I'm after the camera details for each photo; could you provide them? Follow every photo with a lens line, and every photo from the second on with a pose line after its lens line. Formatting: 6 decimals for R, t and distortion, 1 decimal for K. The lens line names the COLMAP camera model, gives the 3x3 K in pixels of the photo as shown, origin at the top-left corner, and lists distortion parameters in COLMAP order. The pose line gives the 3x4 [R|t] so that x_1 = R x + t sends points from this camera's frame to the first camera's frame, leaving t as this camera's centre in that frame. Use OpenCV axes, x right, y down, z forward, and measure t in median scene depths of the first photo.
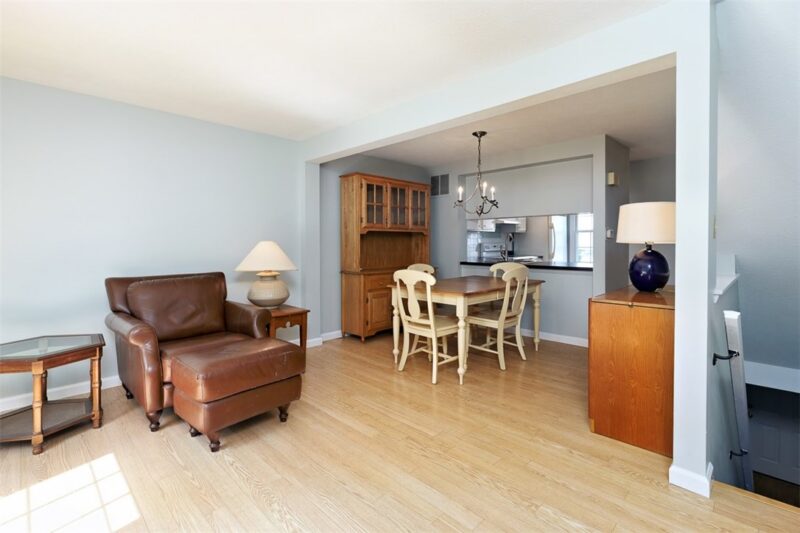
lens RADIAL K [[372.5, 0, 412.2], [0, 372.5, 251.1], [0, 0, 1]] dist [0.002574, 0.000433]
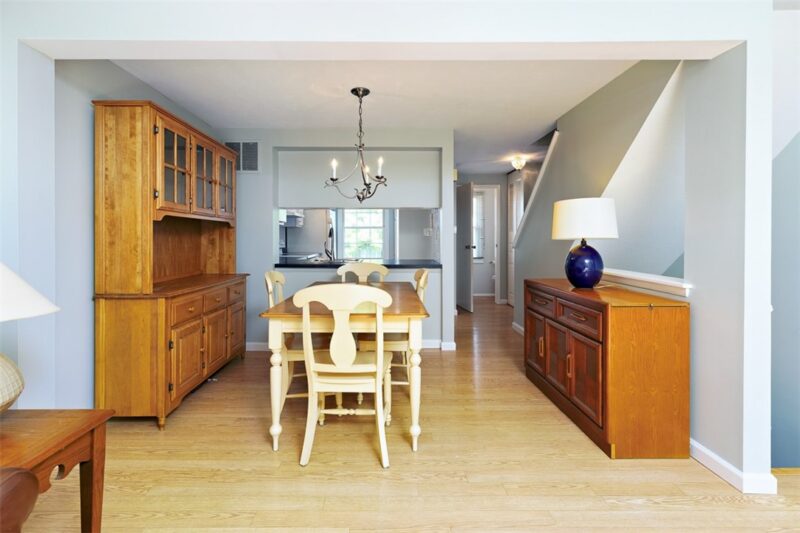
lens RADIAL K [[362.9, 0, 387.3], [0, 362.9, 239.8], [0, 0, 1]] dist [0.007395, 0.000080]
pose [[0.722965, 0.001170, 0.690883, -0.257103], [0.012855, 0.999803, -0.015146, -0.006943], [-0.690765, 0.019831, 0.722808, 0.403657]]
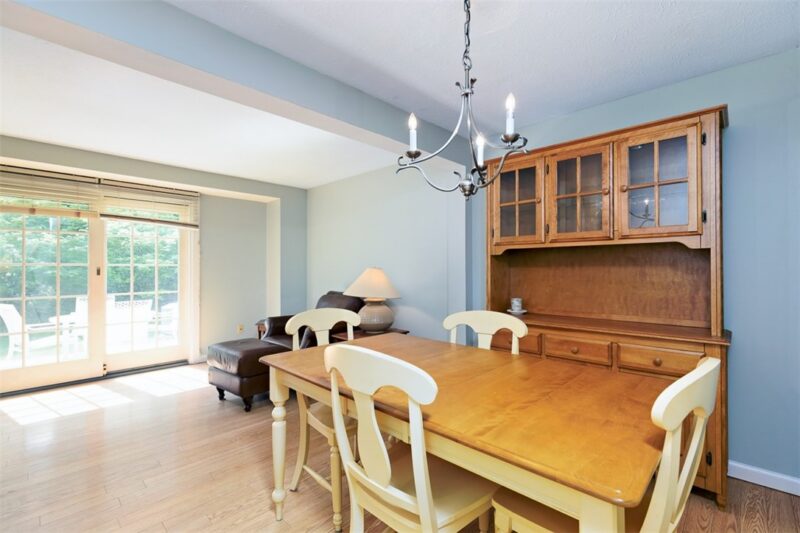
lens RADIAL K [[361.5, 0, 400.0], [0, 361.5, 266.5], [0, 0, 1]] dist [-0.000543, -0.000007]
pose [[0.004221, 0.001799, -0.999989, 0.484049], [-0.017834, 0.999839, 0.001724, -0.025286], [0.999832, 0.017827, 0.004252, 0.846619]]
